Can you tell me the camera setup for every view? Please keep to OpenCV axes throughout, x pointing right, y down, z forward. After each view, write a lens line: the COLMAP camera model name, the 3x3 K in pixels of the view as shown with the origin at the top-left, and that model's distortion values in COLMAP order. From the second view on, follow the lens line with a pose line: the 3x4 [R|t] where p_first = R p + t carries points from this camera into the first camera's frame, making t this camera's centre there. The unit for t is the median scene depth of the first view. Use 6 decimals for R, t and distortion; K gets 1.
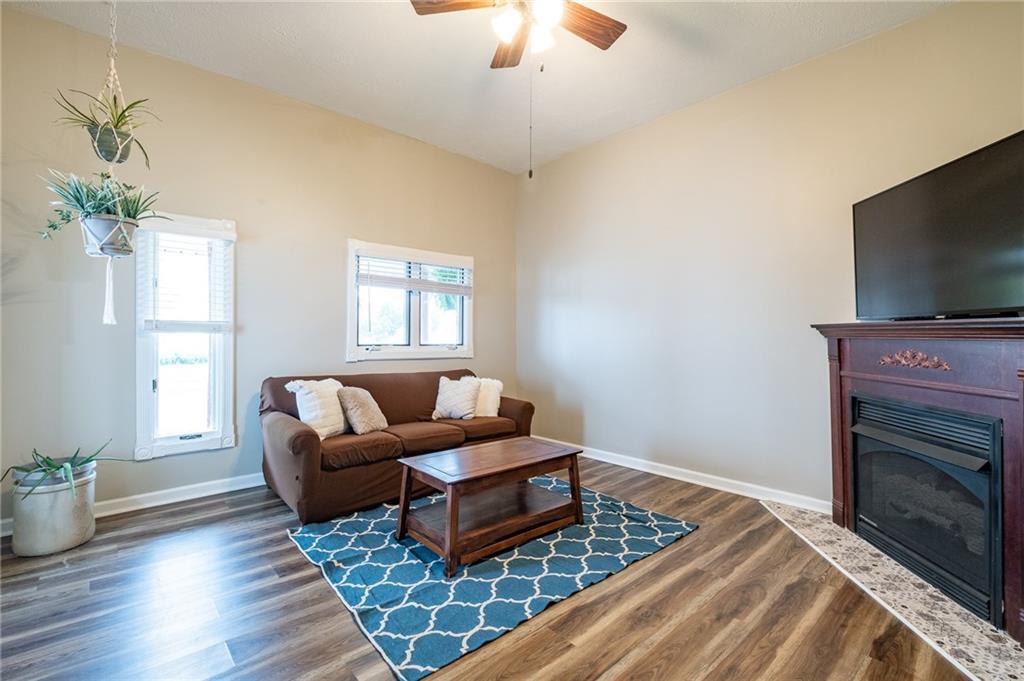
lens RADIAL K [[458.7, 0, 510.7], [0, 458.7, 336.9], [0, 0, 1]] dist [0.000052, -0.002242]
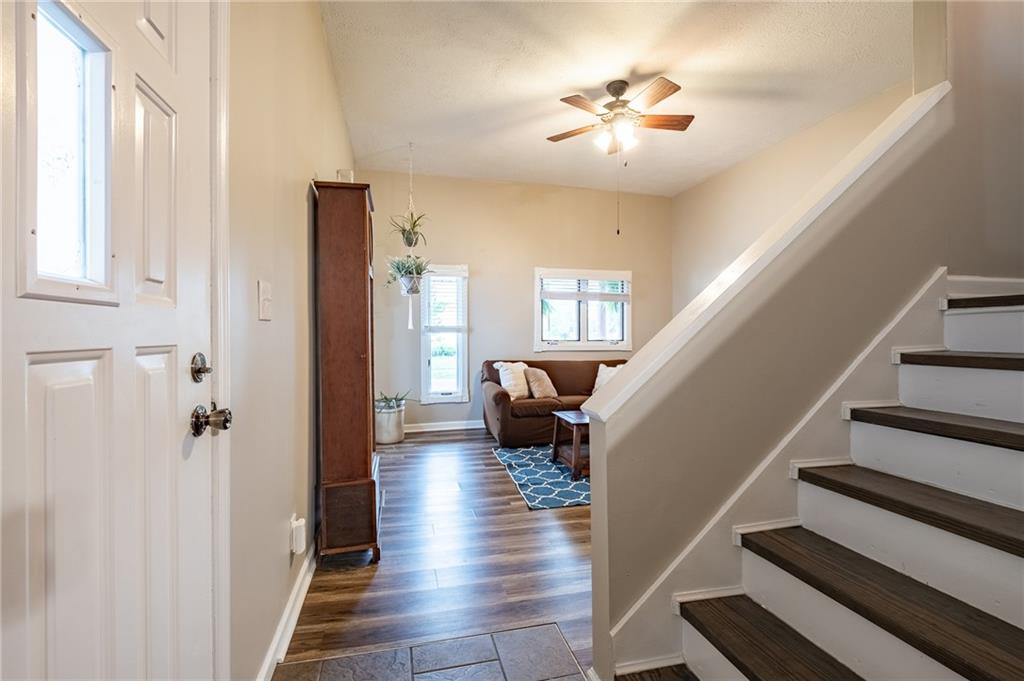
lens RADIAL K [[458.7, 0, 512.0], [0, 458.7, 337.6], [0, 0, 1]] dist [0.000052, -0.002242]
pose [[0.887064, -0.001919, -0.461643, 0.352832], [0.005374, 0.999967, 0.006169, -0.001147], [0.461616, -0.007953, 0.887044, -0.459186]]
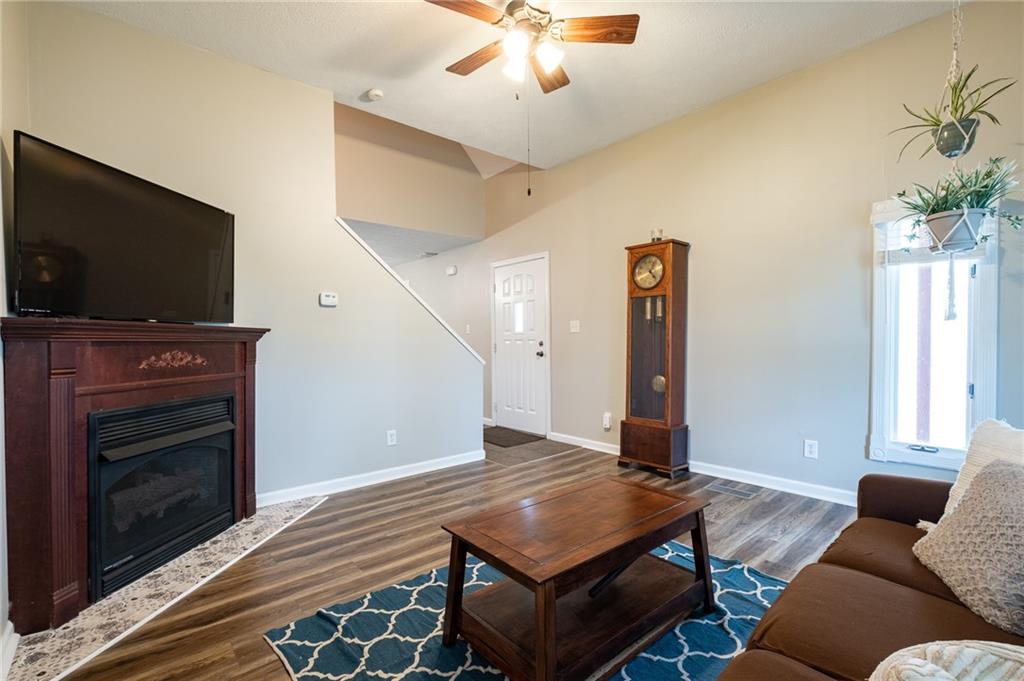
lens RADIAL K [[458.7, 0, 512.1], [0, 458.7, 341.6], [0, 0, 1]] dist [0.000052, -0.002242]
pose [[-0.999992, 0.002897, -0.002737, 0.068745], [0.002896, 0.999996, 0.000310, 0.006116], [0.002738, 0.000302, -0.999996, 1.600111]]
